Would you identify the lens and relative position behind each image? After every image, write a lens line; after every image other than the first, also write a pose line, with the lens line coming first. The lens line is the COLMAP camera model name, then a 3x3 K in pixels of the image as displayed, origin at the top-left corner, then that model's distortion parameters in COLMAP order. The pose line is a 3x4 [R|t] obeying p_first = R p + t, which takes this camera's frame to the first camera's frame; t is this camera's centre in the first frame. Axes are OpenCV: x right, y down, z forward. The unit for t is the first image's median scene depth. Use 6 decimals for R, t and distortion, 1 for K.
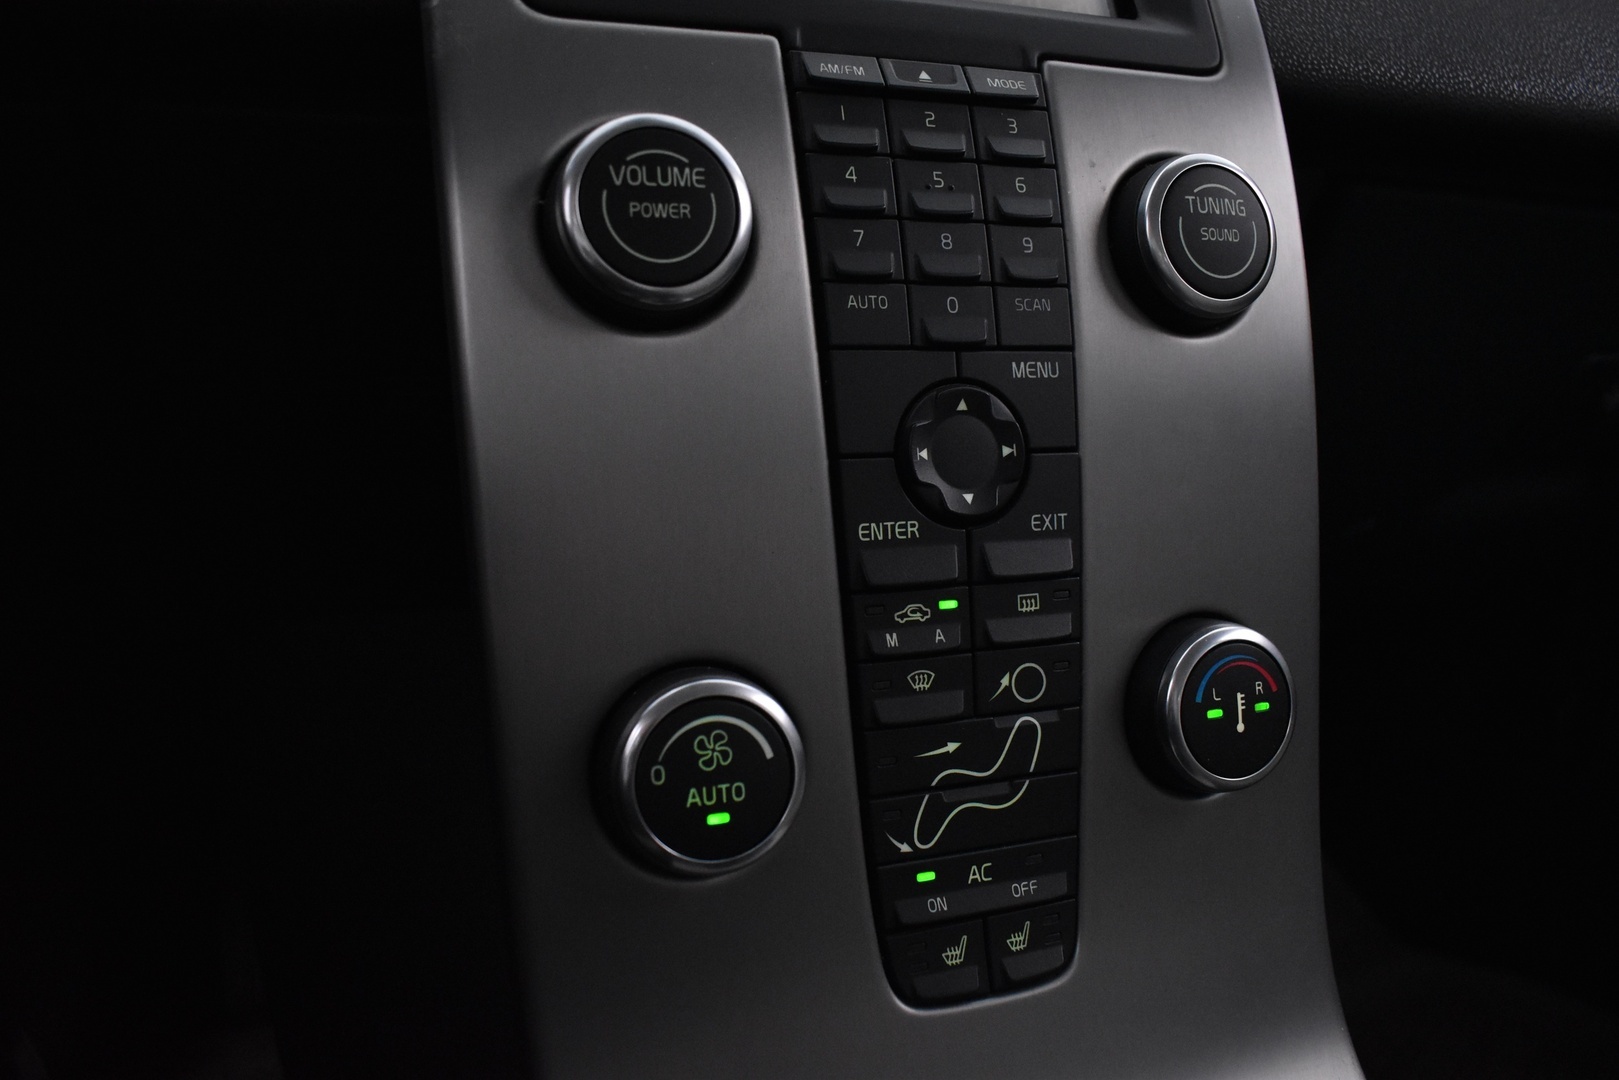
lens RADIAL K [[1260.6, 0, 809.5], [0, 1260.6, 540.0], [0, 0, 1]] dist [-0.090936, 0.004062]
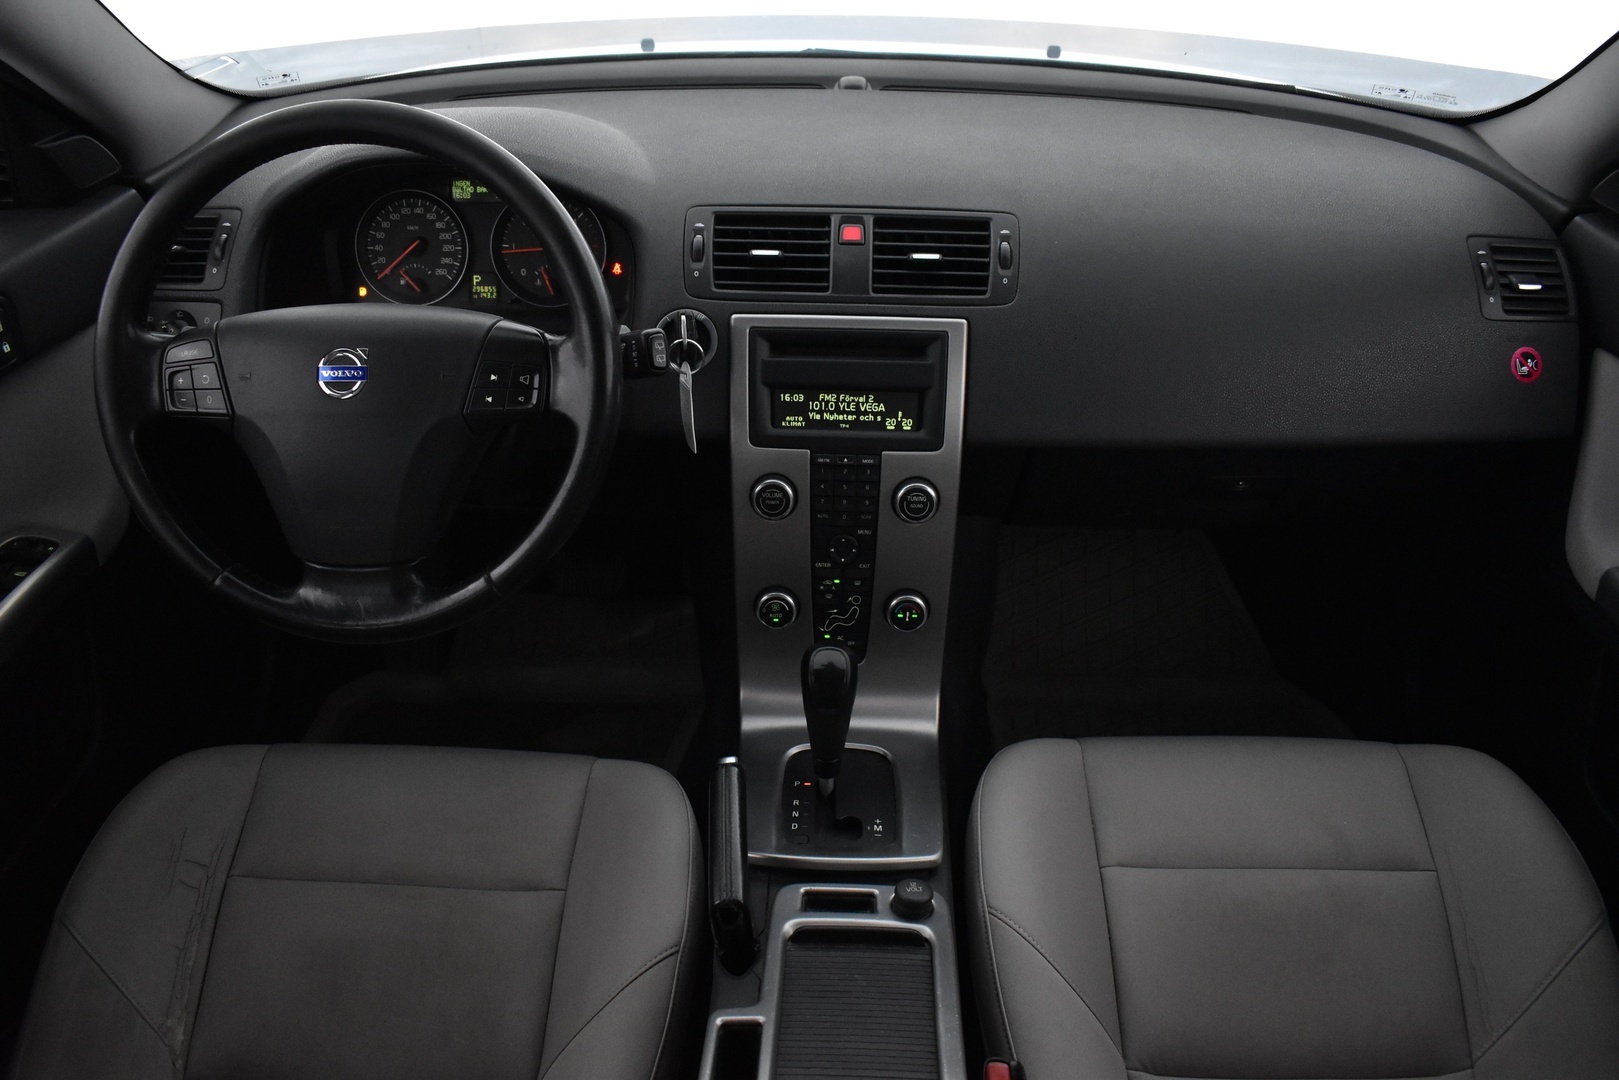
lens RADIAL K [[1260.6, 0, 809.5], [0, 1260.6, 540.0], [0, 0, 1]] dist [-0.090936, 0.004062]
pose [[0.919172, 0.198865, -0.339963, 1.498817], [-0.071845, 0.933344, 0.351720, -1.634905], [0.387248, -0.298867, 0.872191, -2.855613]]
